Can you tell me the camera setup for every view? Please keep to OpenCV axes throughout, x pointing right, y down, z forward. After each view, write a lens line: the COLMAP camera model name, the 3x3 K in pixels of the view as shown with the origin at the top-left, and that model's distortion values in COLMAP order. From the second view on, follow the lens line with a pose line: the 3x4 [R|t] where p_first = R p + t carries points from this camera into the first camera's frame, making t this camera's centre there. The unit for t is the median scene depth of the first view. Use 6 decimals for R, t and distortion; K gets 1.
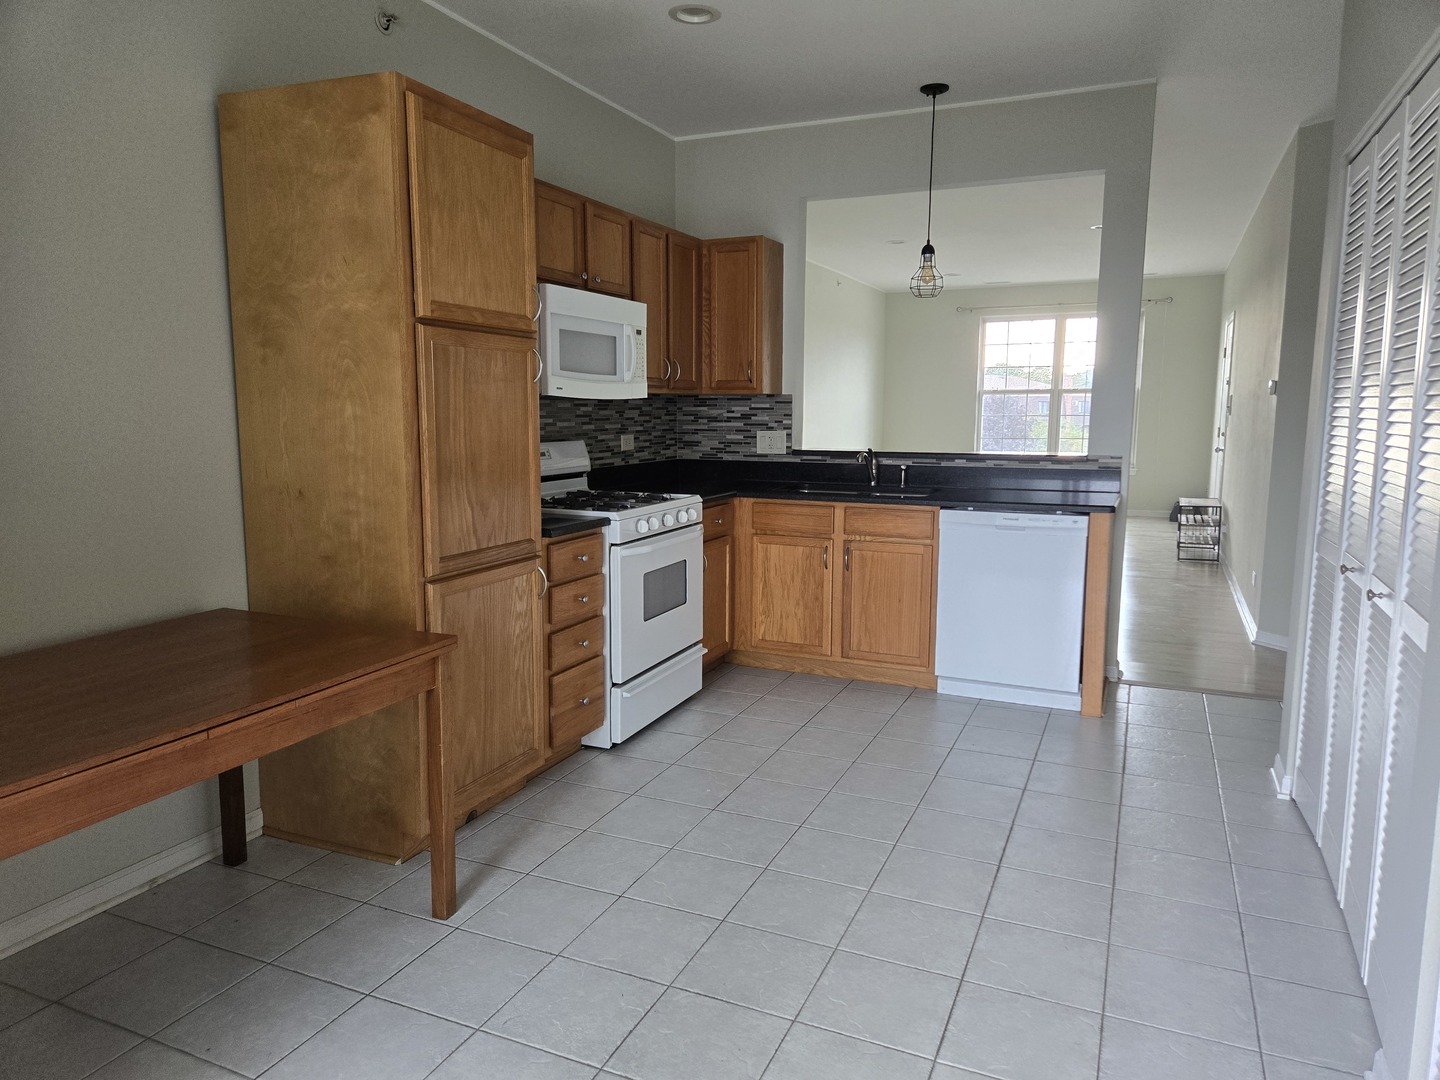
lens RADIAL K [[957.2, 0, 724.3], [0, 957.2, 543.0], [0, 0, 1]] dist [0.042747, 0.000167]
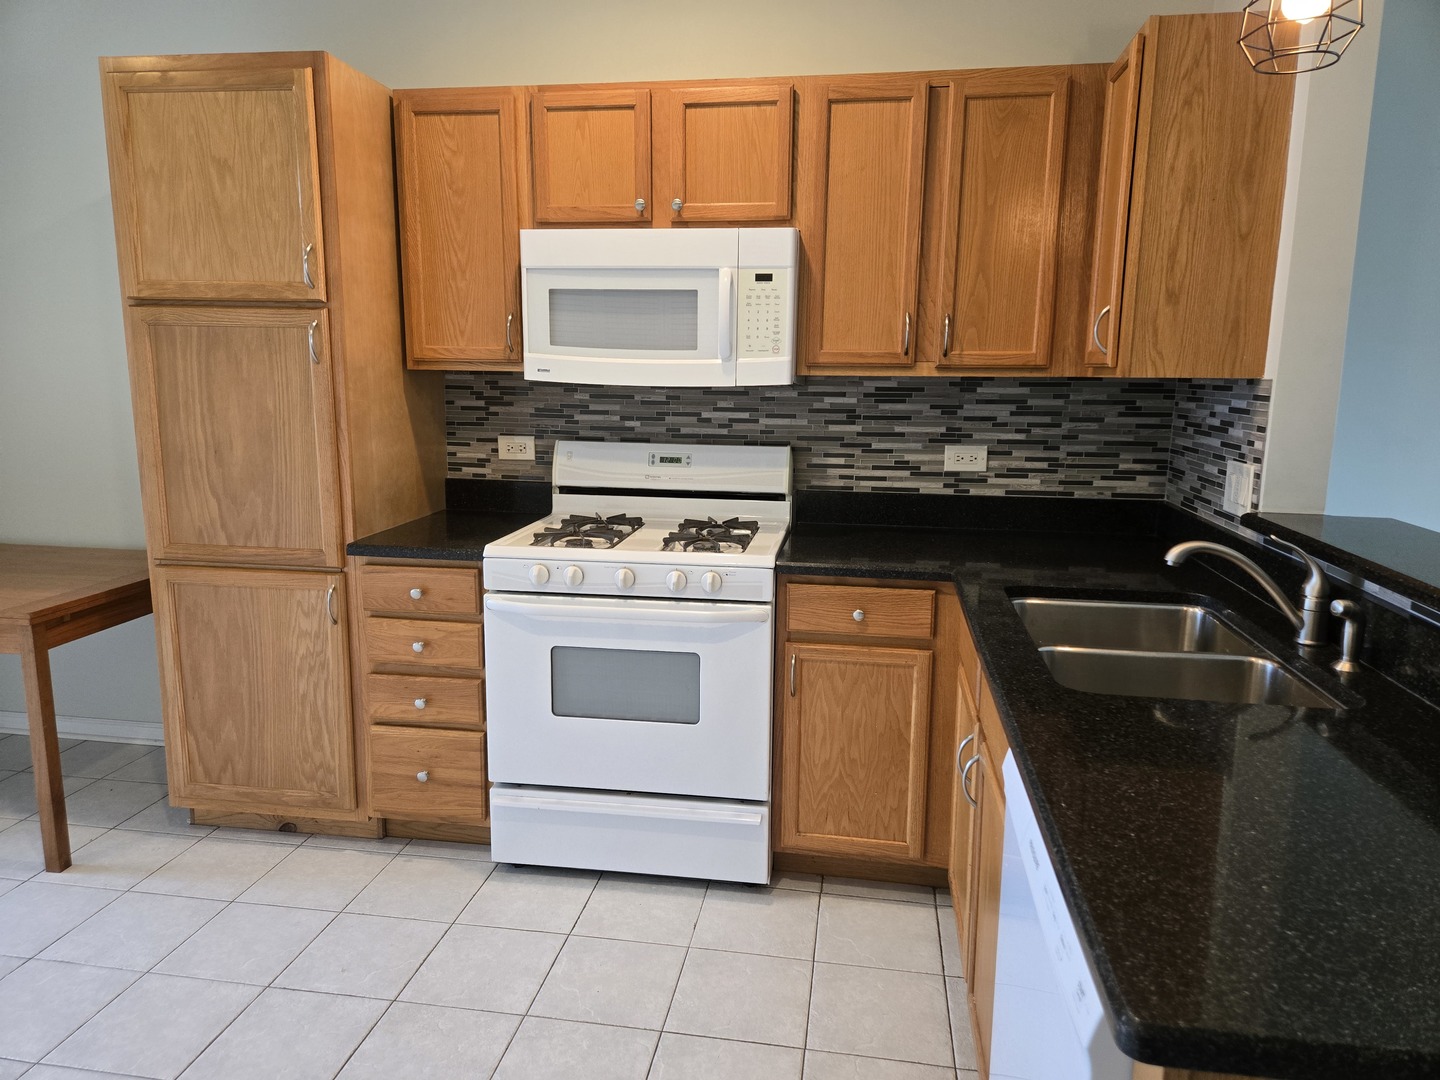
lens RADIAL K [[957.2, 0, 723.0], [0, 957.2, 529.9], [0, 0, 1]] dist [0.042747, 0.000167]
pose [[0.257105, 0.159801, -0.953079, 0.500966], [-0.148560, 0.981046, 0.124414, -0.129898], [0.954896, 0.109602, 0.275972, 0.798406]]
